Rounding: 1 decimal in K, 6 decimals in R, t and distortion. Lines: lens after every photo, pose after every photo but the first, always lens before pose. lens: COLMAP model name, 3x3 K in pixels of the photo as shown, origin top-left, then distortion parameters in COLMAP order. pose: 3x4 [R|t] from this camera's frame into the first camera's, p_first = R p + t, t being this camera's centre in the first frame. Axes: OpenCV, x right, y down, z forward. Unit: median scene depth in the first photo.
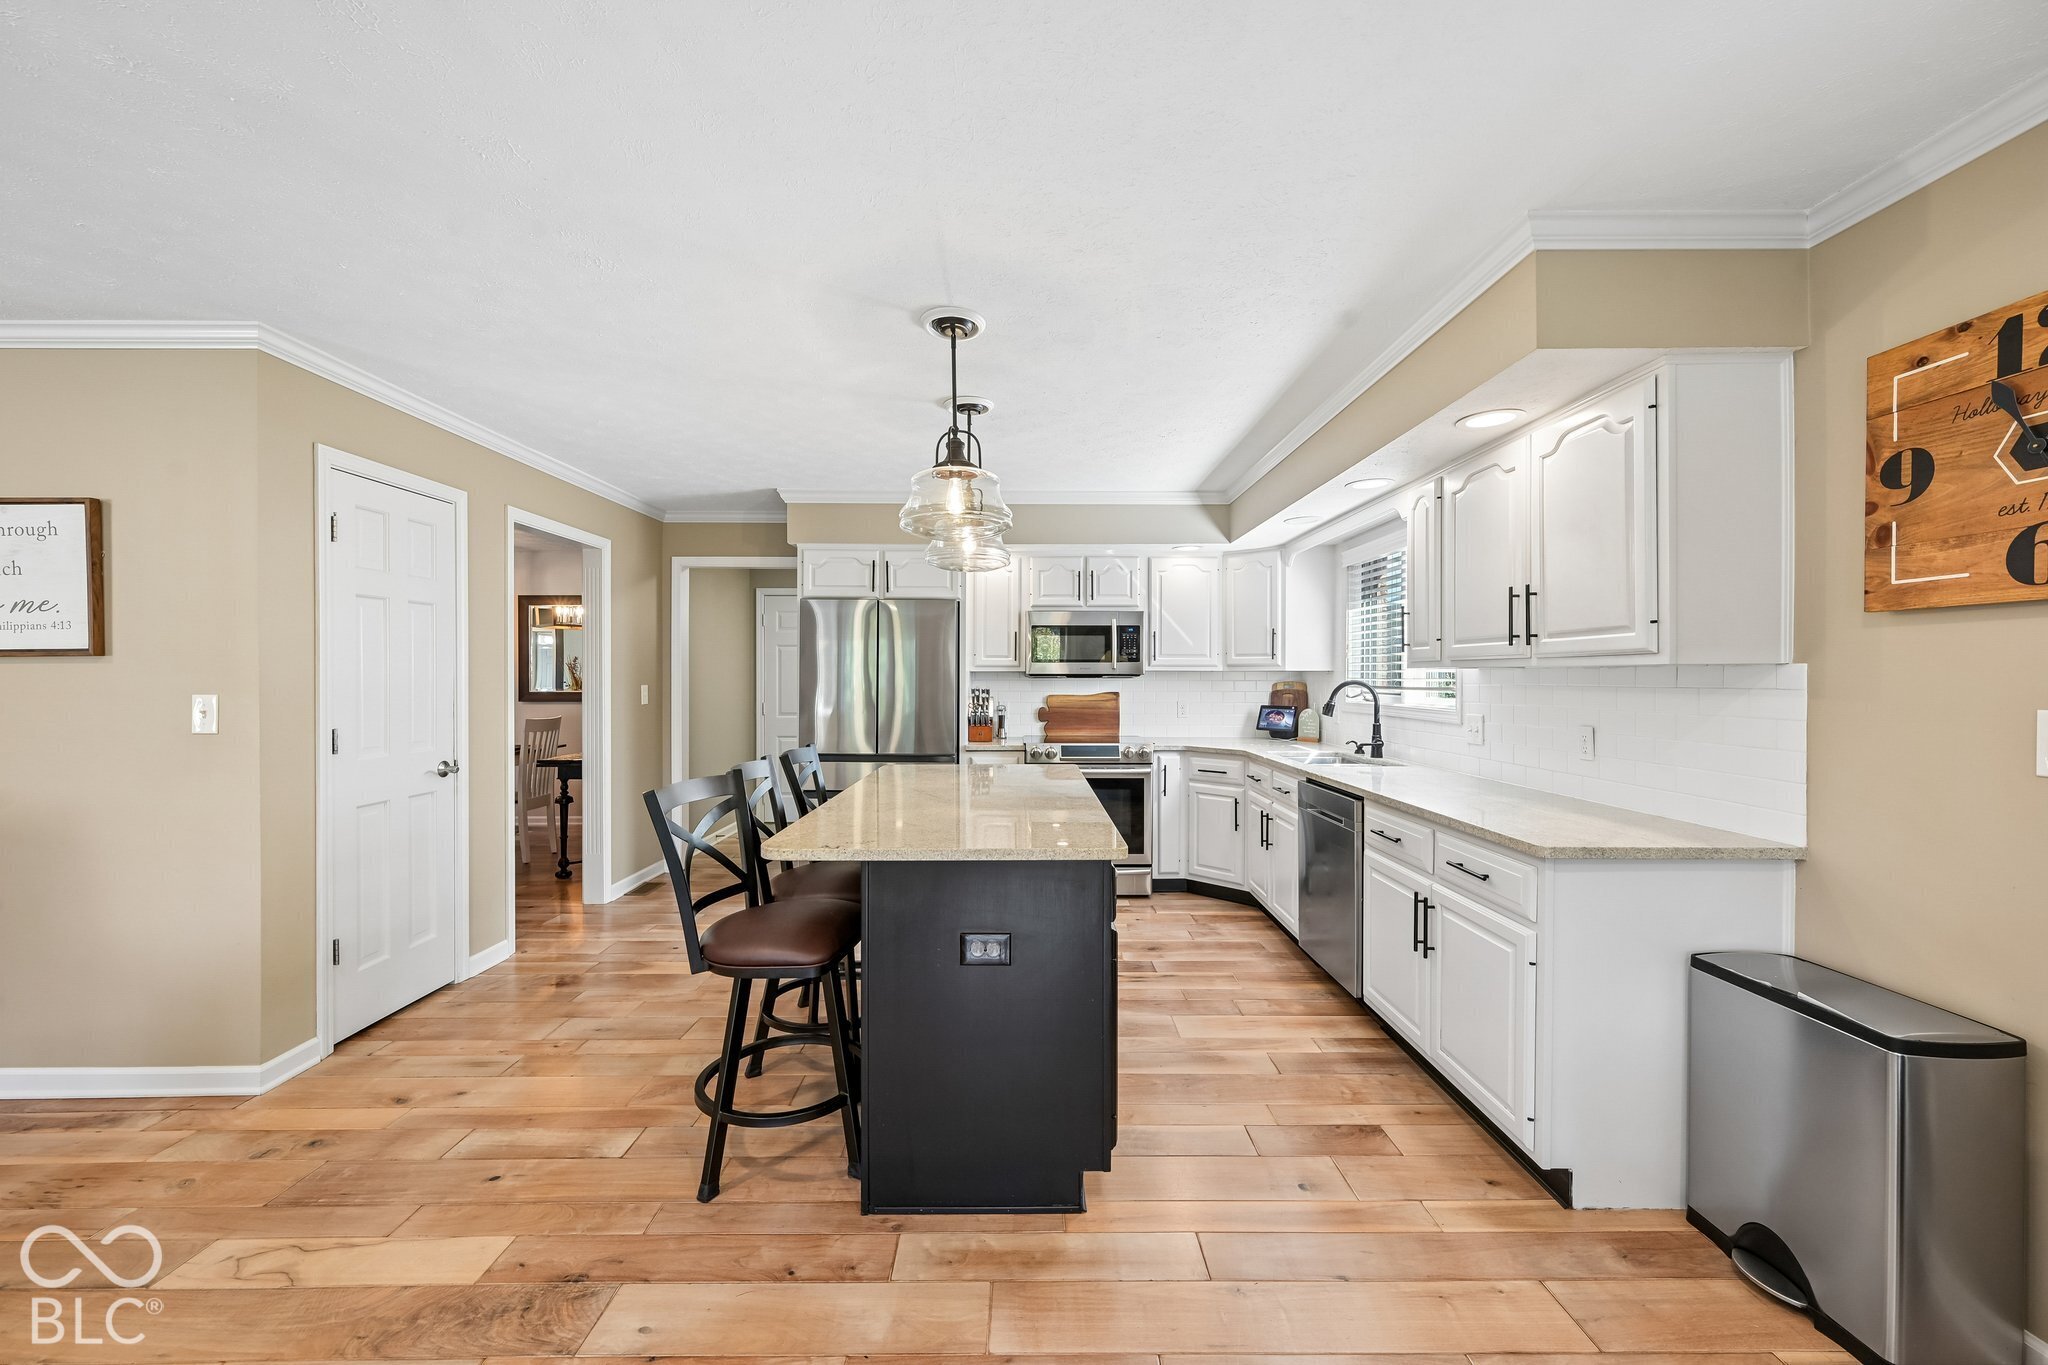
lens RADIAL K [[802.6, 0, 1027.6], [0, 802.6, 679.8], [0, 0, 1]] dist [-0.000926, 0.000357]
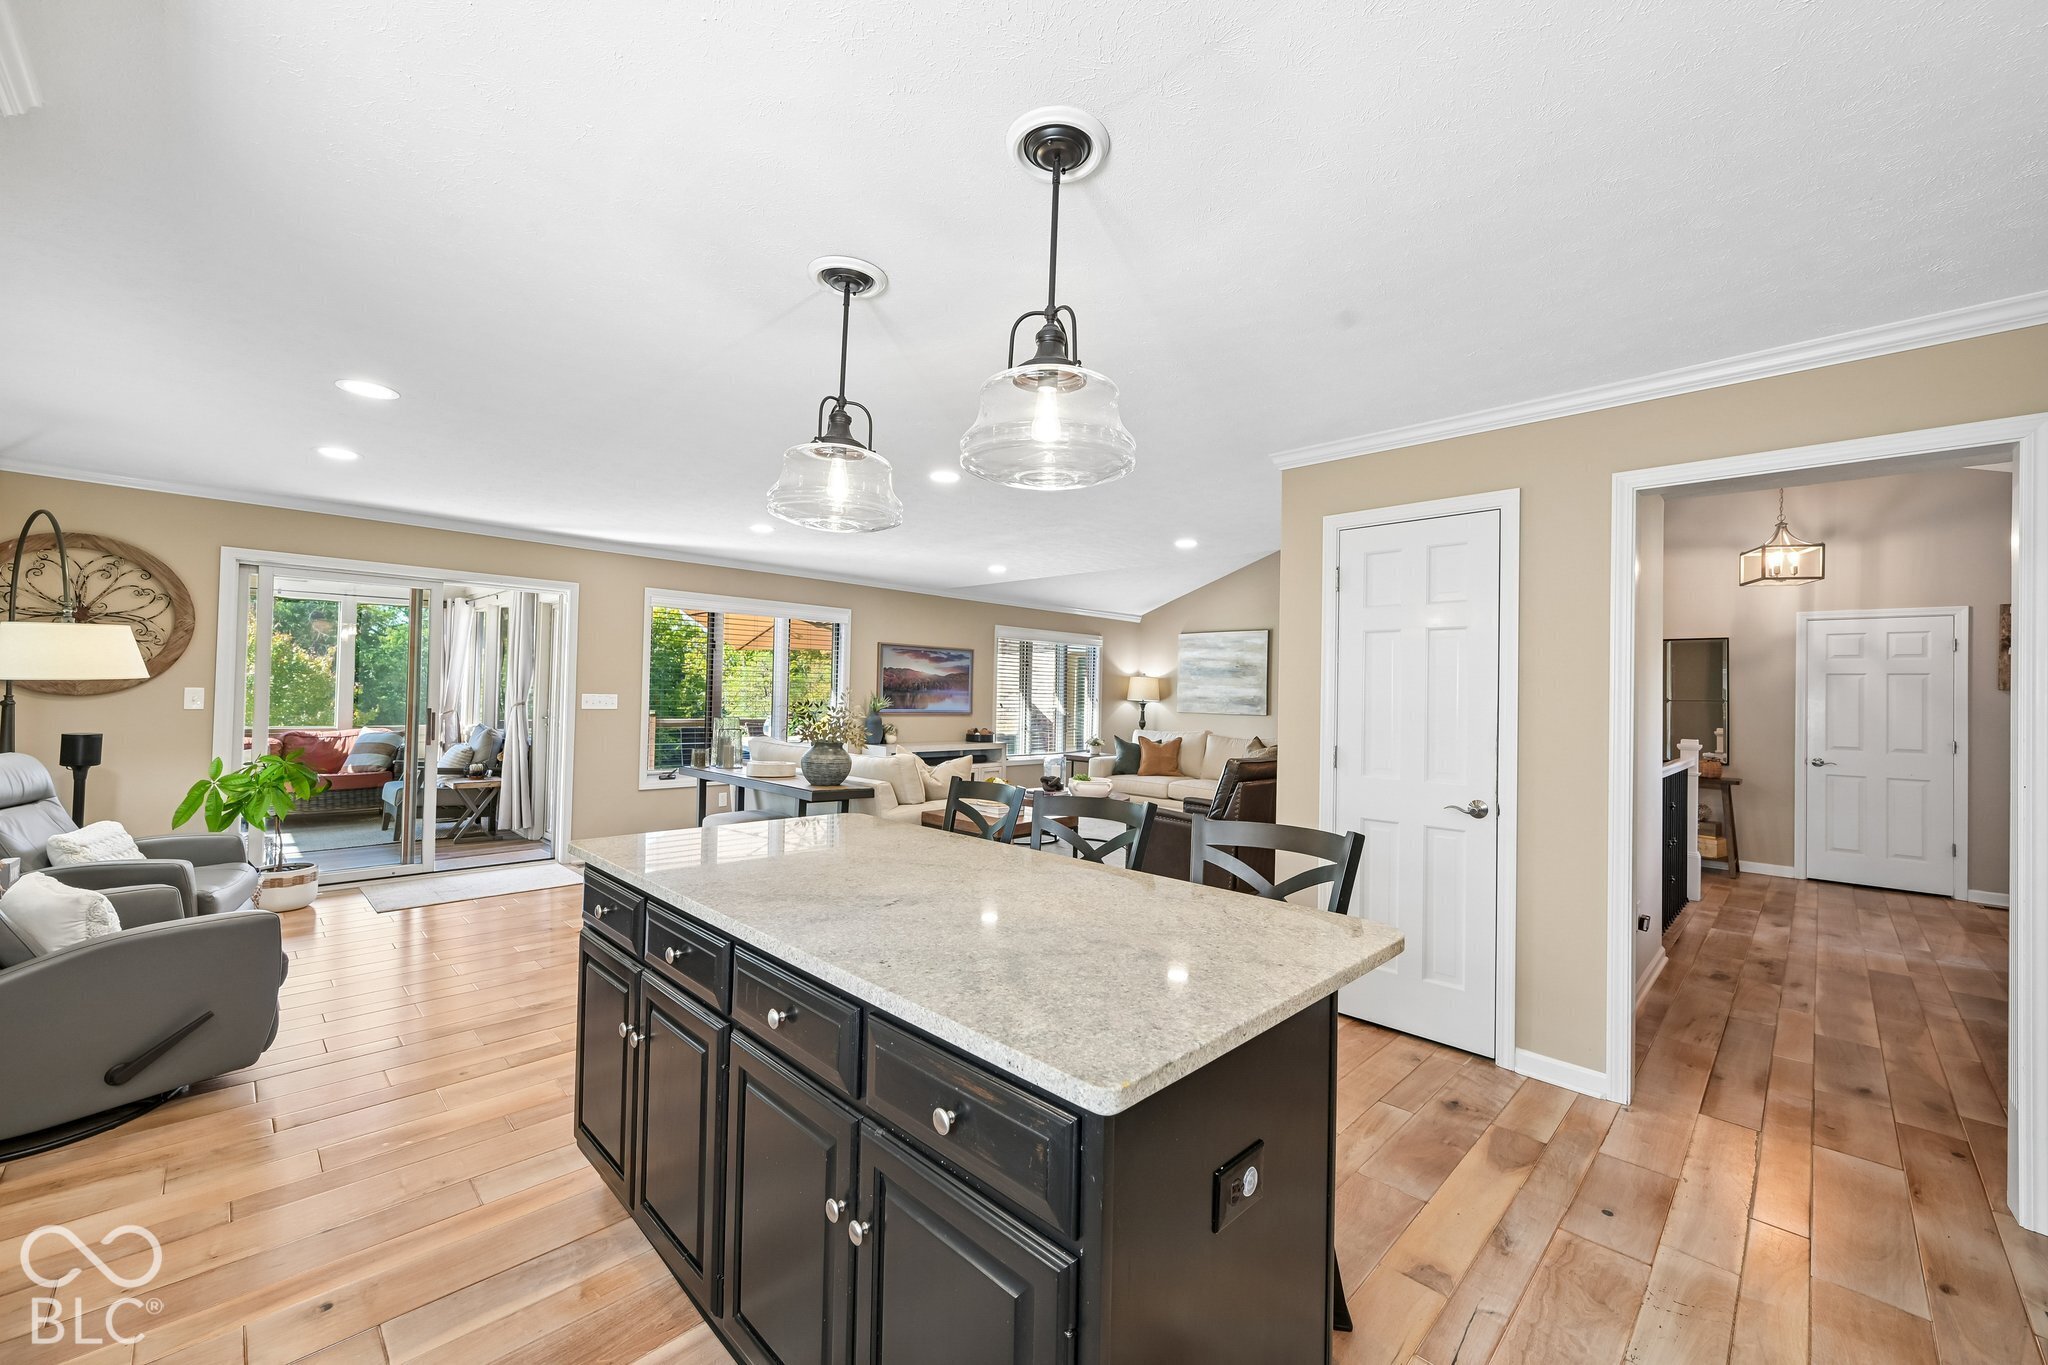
lens RADIAL K [[804.7, 0, 1027.8], [0, 804.7, 680.2], [0, 0, 1]] dist [-0.002083, -0.000189]
pose [[-0.709544, -0.028192, -0.704097, 0.238082], [-0.025275, 0.999575, -0.014553, -0.006877], [0.704208, 0.007470, -0.709954, 1.154437]]
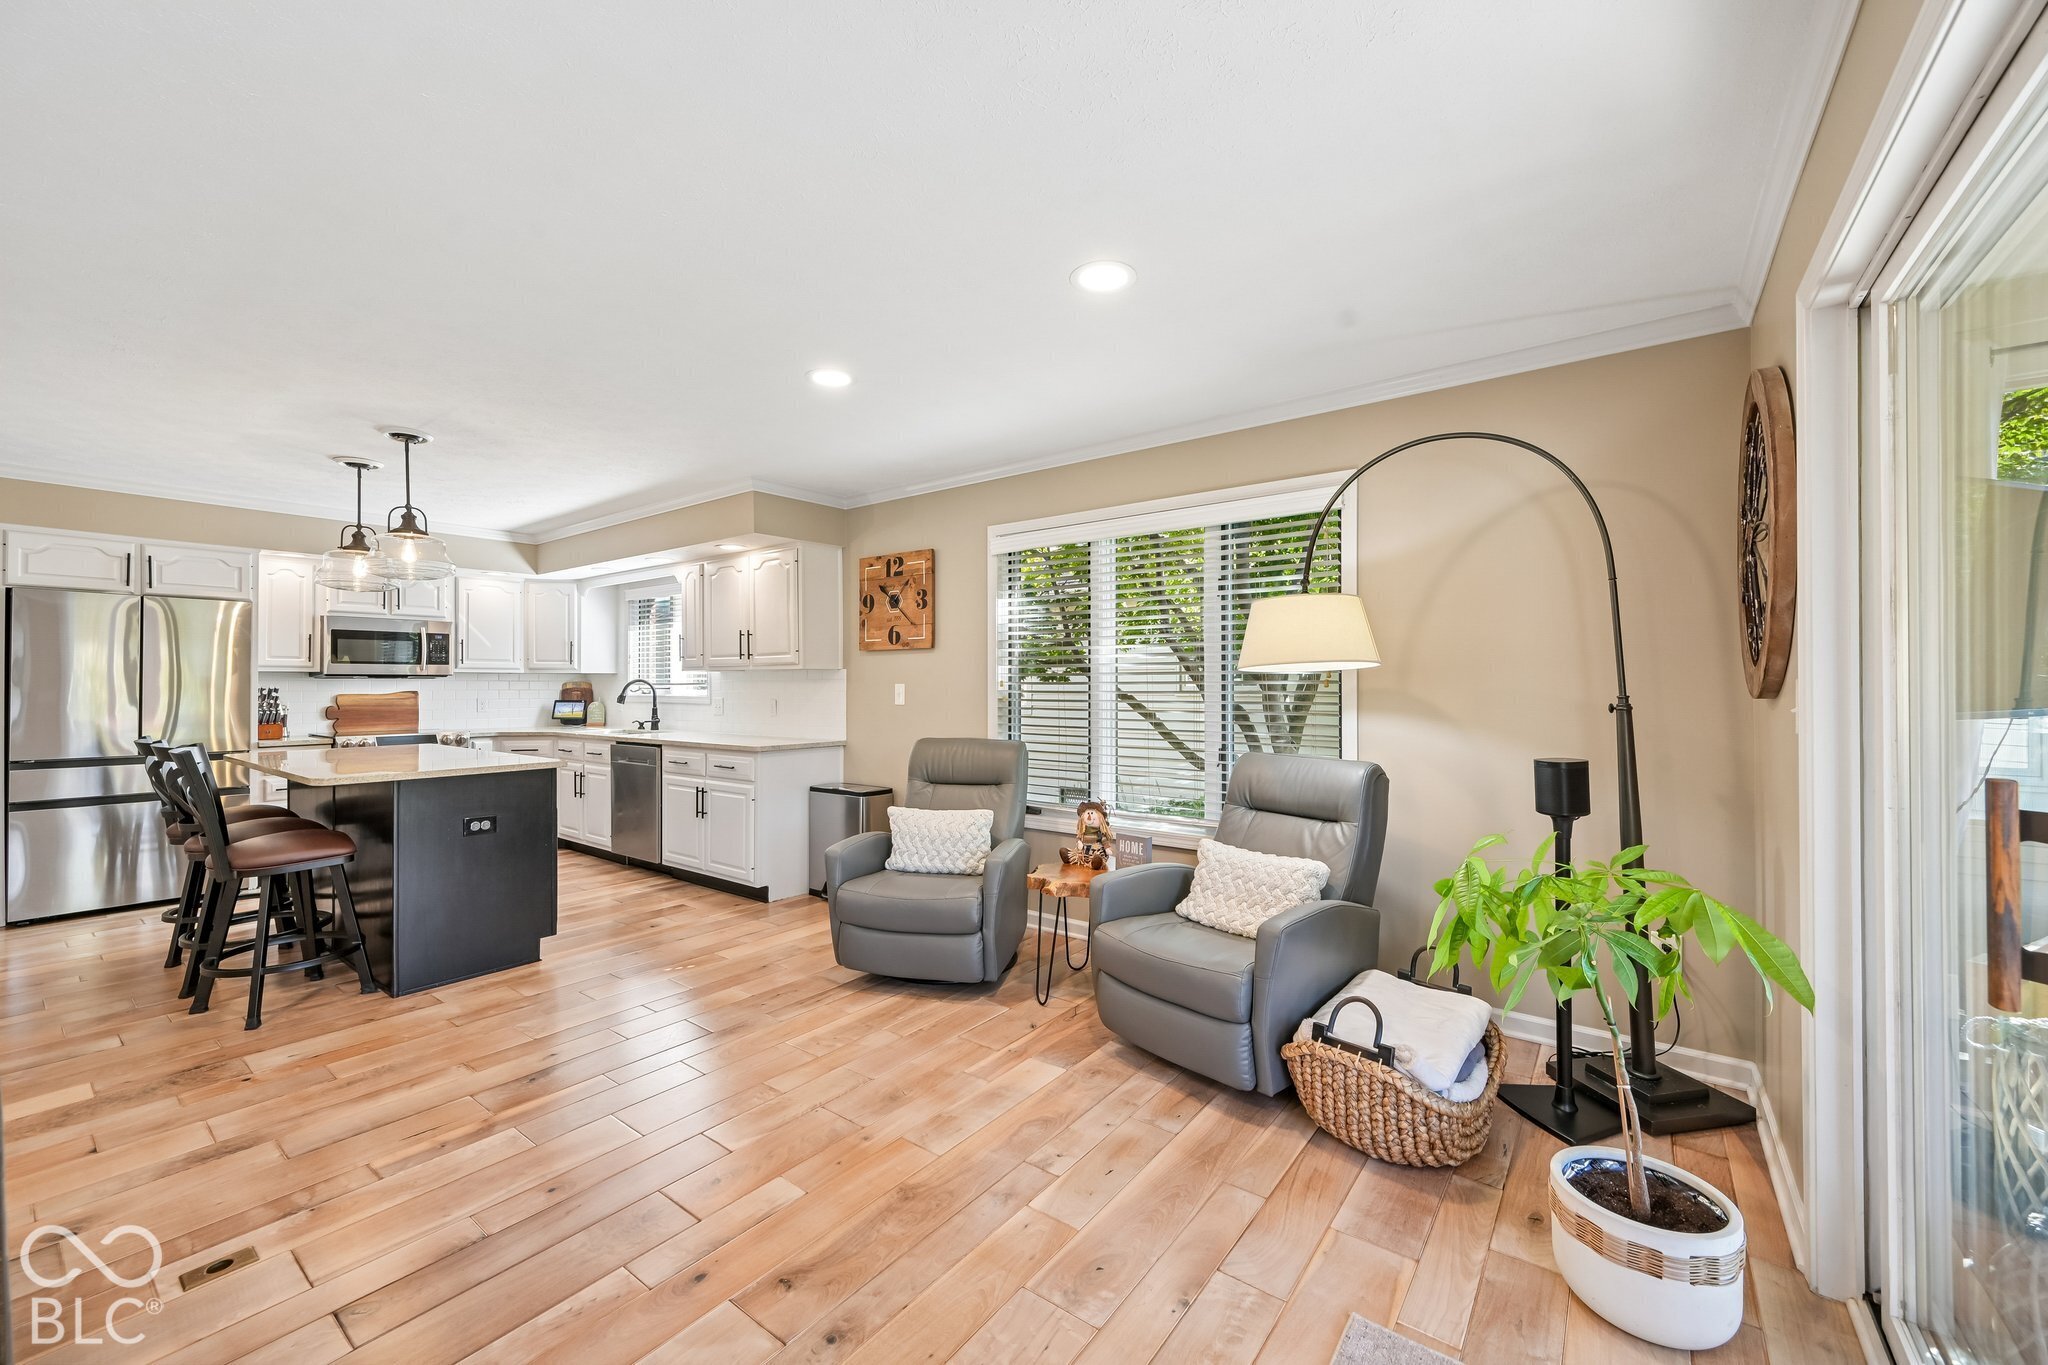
lens RADIAL K [[802.6, 0, 1027.6], [0, 802.6, 679.8], [0, 0, 1]] dist [-0.000926, 0.000357]
pose [[0.610280, 0.001307, 0.792185, -0.376798], [0.006380, 0.999958, -0.006565, 0.018233], [-0.792160, 0.009060, 0.610246, -0.544073]]
